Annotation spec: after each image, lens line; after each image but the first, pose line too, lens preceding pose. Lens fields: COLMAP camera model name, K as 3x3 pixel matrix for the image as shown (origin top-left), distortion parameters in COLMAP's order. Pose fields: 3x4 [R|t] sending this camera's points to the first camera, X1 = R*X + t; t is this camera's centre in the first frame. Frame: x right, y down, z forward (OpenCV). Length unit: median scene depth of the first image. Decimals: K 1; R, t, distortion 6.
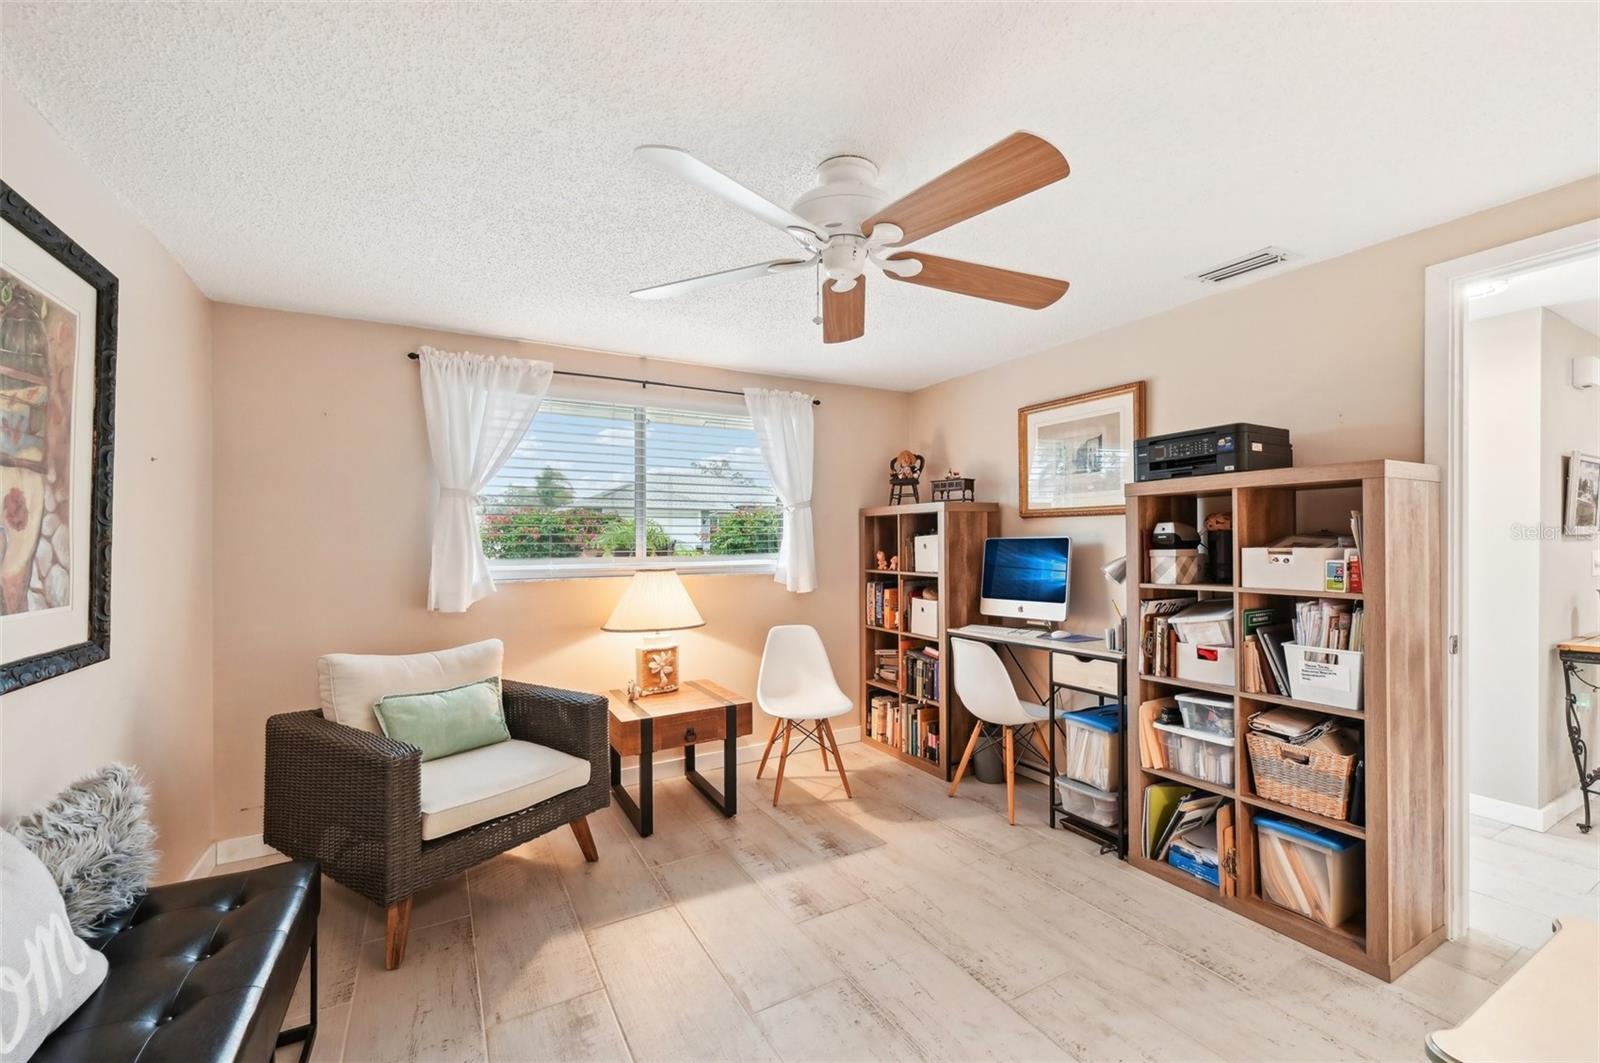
lens RADIAL K [[645.0, 0, 803.2], [0, 645.0, 550.8], [0, 0, 1]] dist [-0.001673, -0.000318]
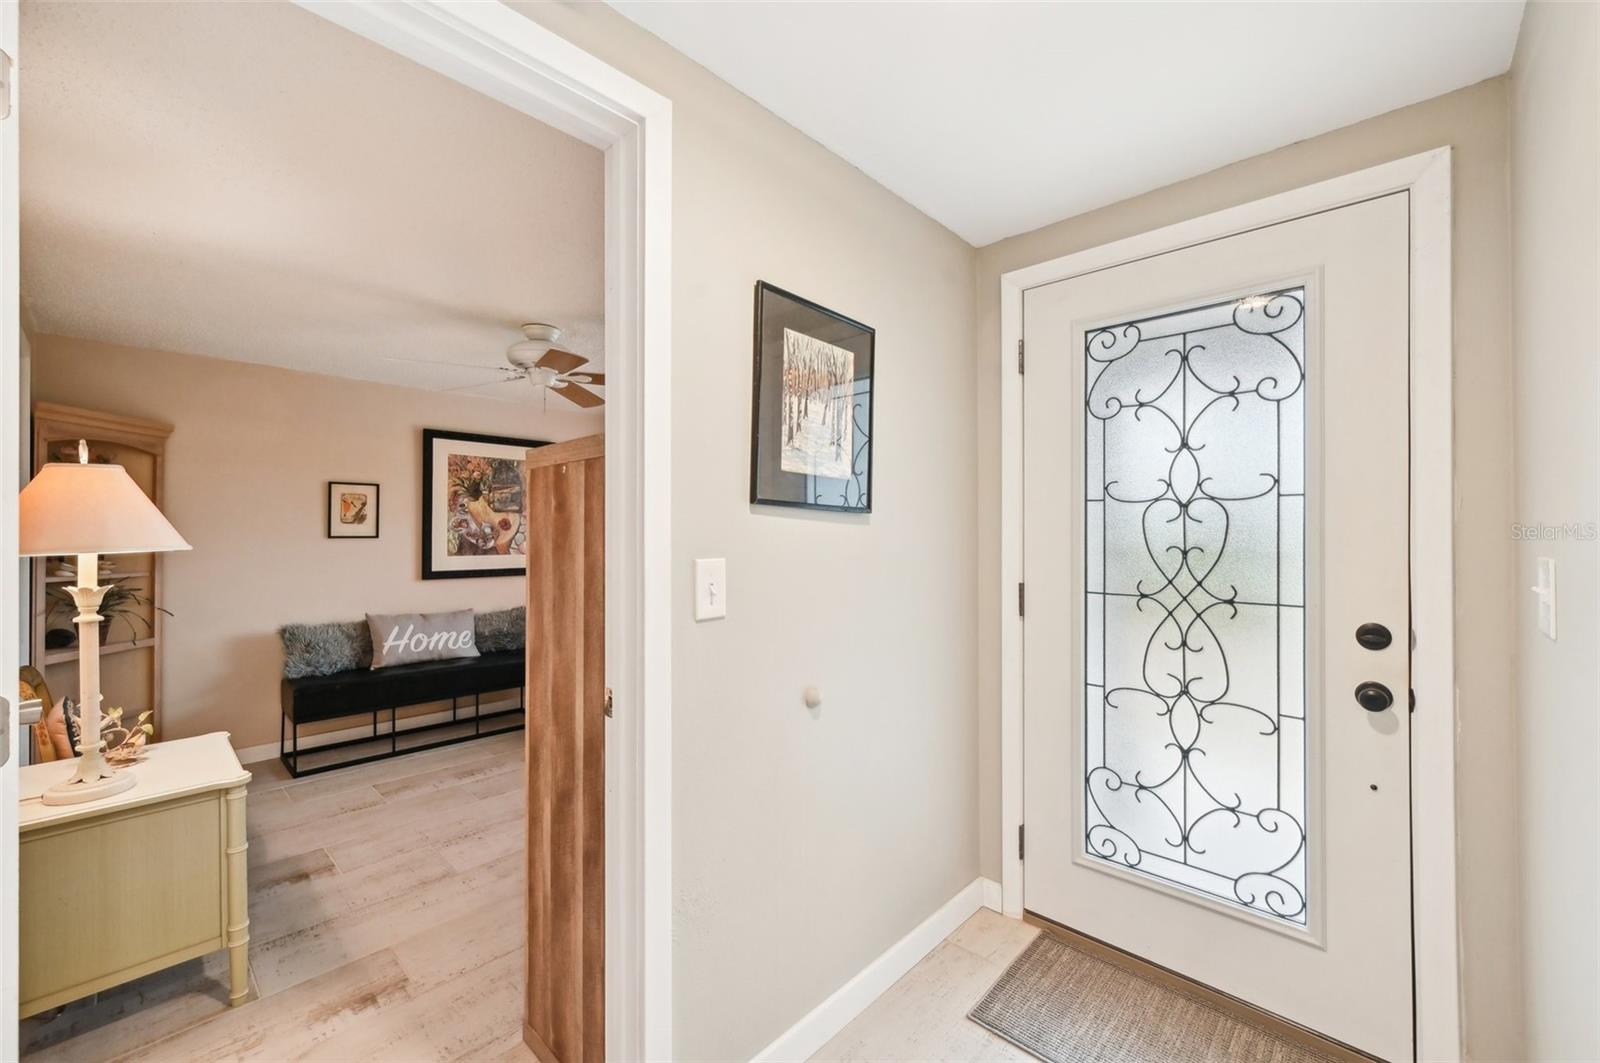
lens RADIAL K [[643.3, 0, 800.0], [0, 643.3, 531.5], [0, 0, 1]] dist [0.002386, 0.000291]
pose [[0.301402, 0.003355, -0.953491, 1.423924], [-0.015428, 0.999880, -0.001359, -0.026967], [0.953372, 0.015120, 0.301417, 0.825626]]
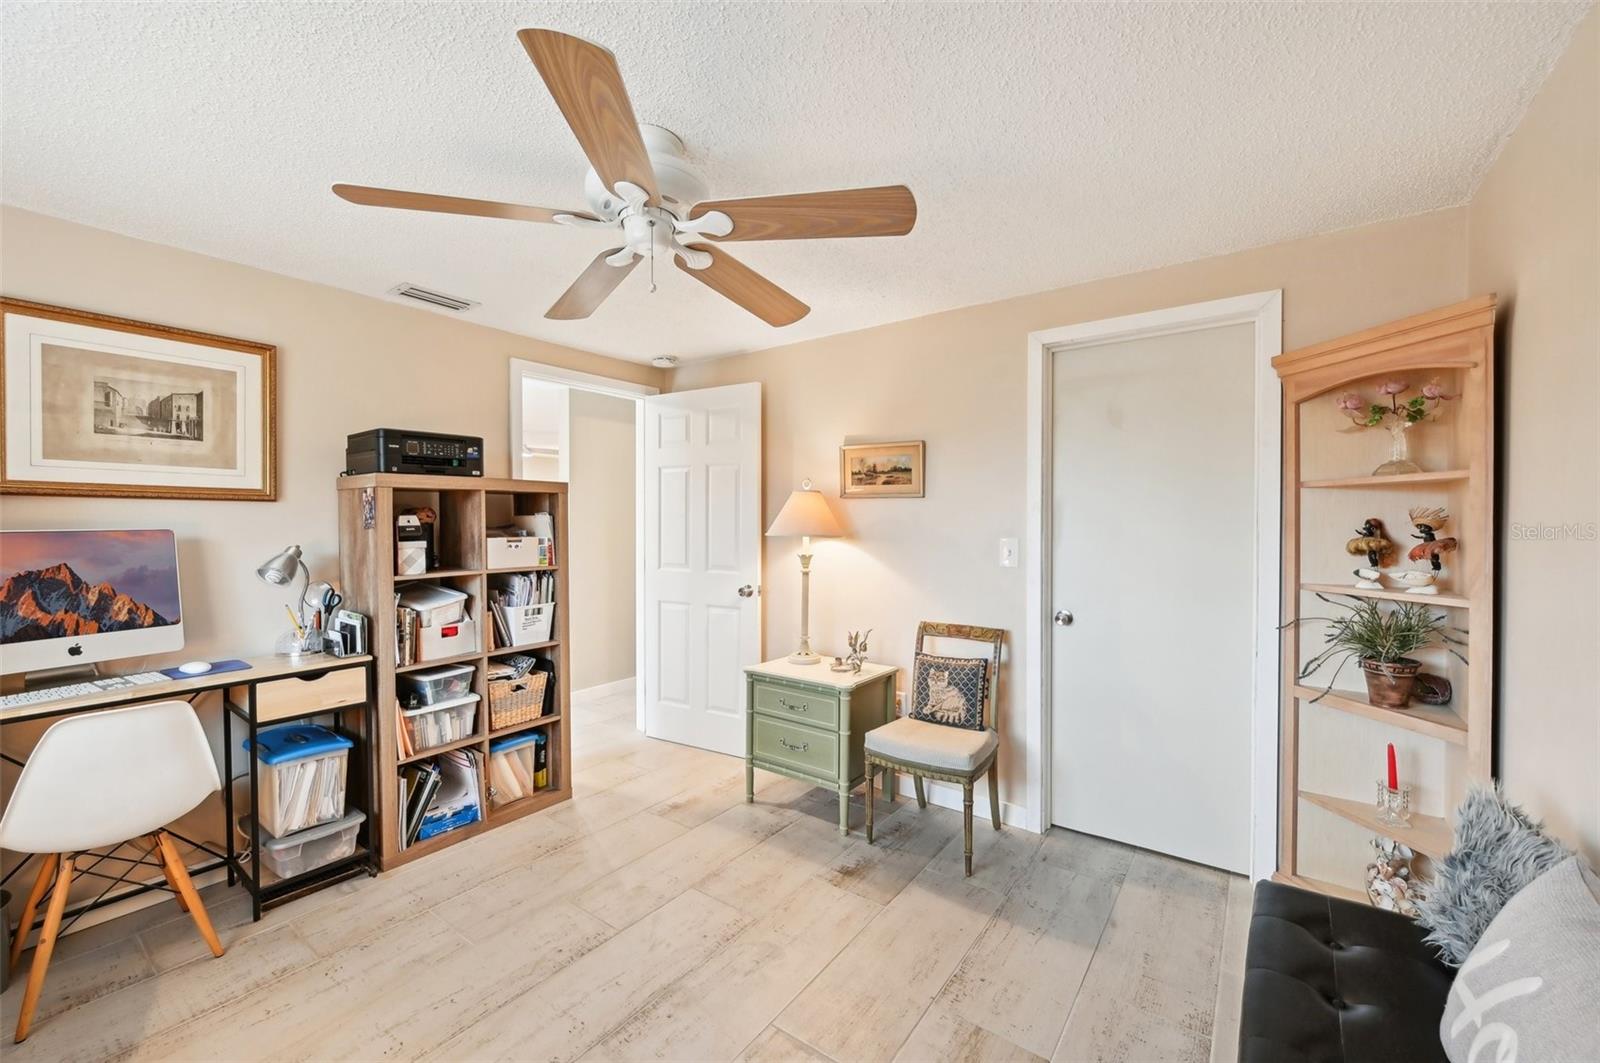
lens RADIAL K [[638.8, 0, 798.2], [0, 638.8, 534.0], [0, 0, 1]] dist [0.000365, 0.000049]
pose [[-0.403605, -0.004849, 0.914920, -0.633861], [0.018028, 0.999750, 0.013251, -0.015946], [-0.914756, 0.021842, -0.403417, 0.850333]]
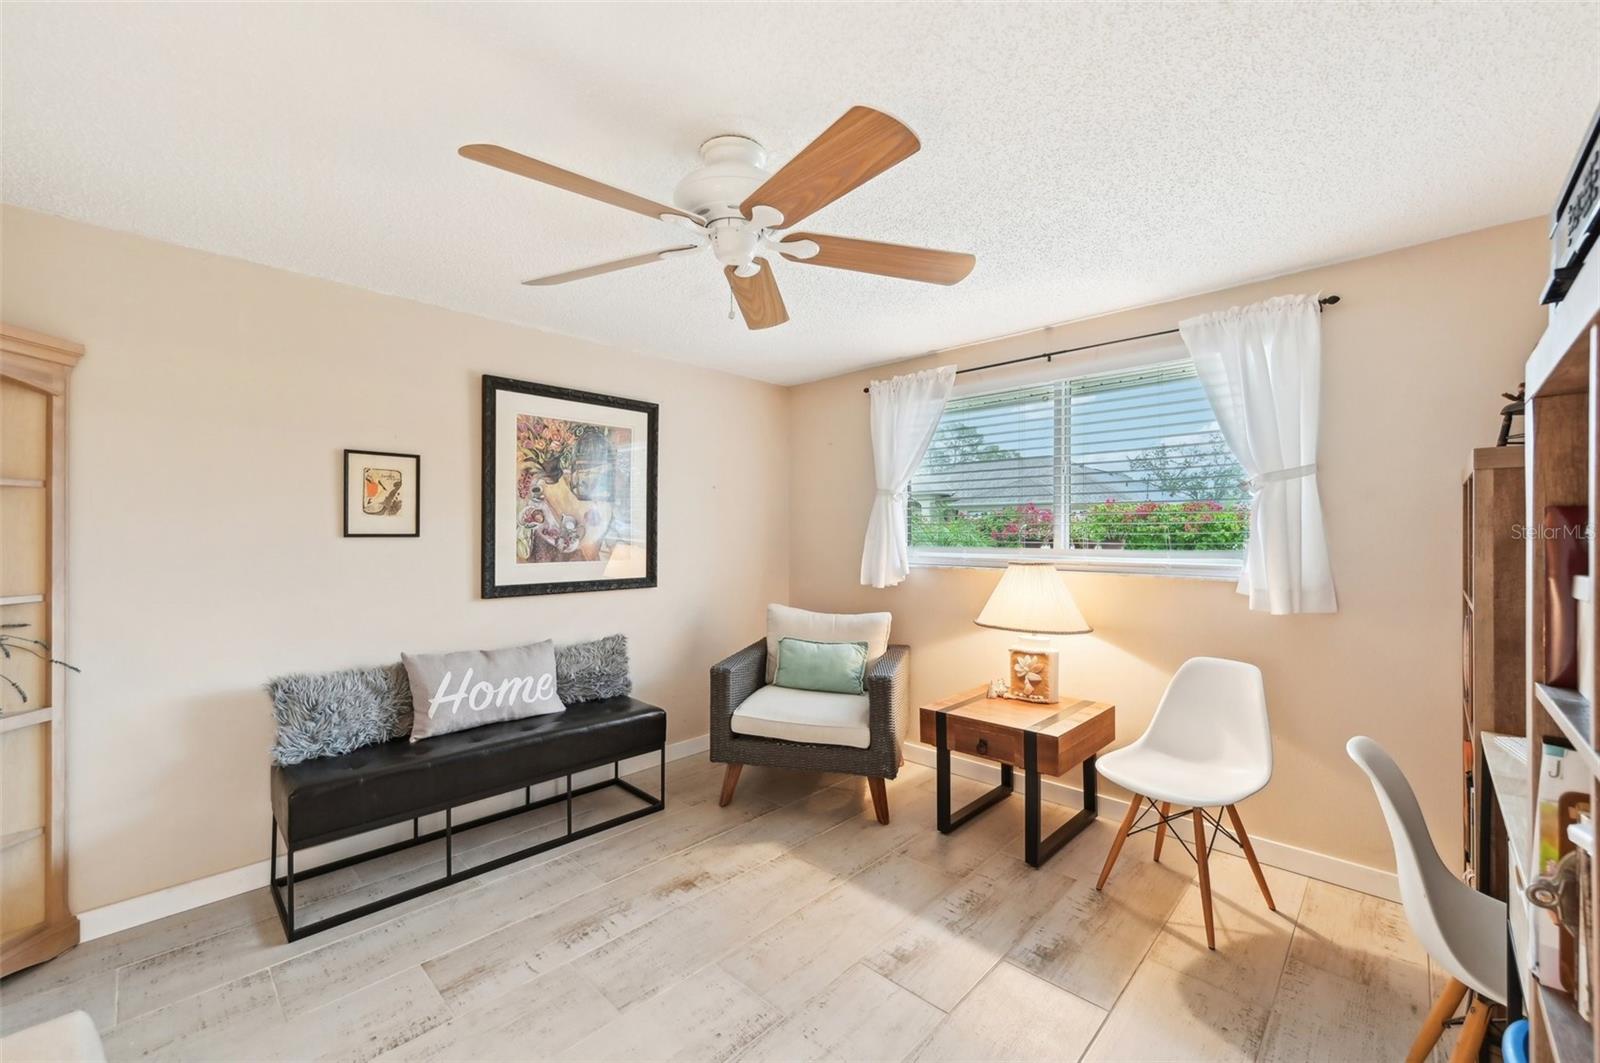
lens RADIAL K [[638.8, 0, 798.2], [0, 638.8, 534.0], [0, 0, 1]] dist [0.000365, 0.000049]
pose [[0.289129, 0.007676, -0.957259, 0.723767], [-0.014946, 0.999882, 0.003503, -0.013763], [0.957174, 0.013294, 0.289209, 0.587172]]
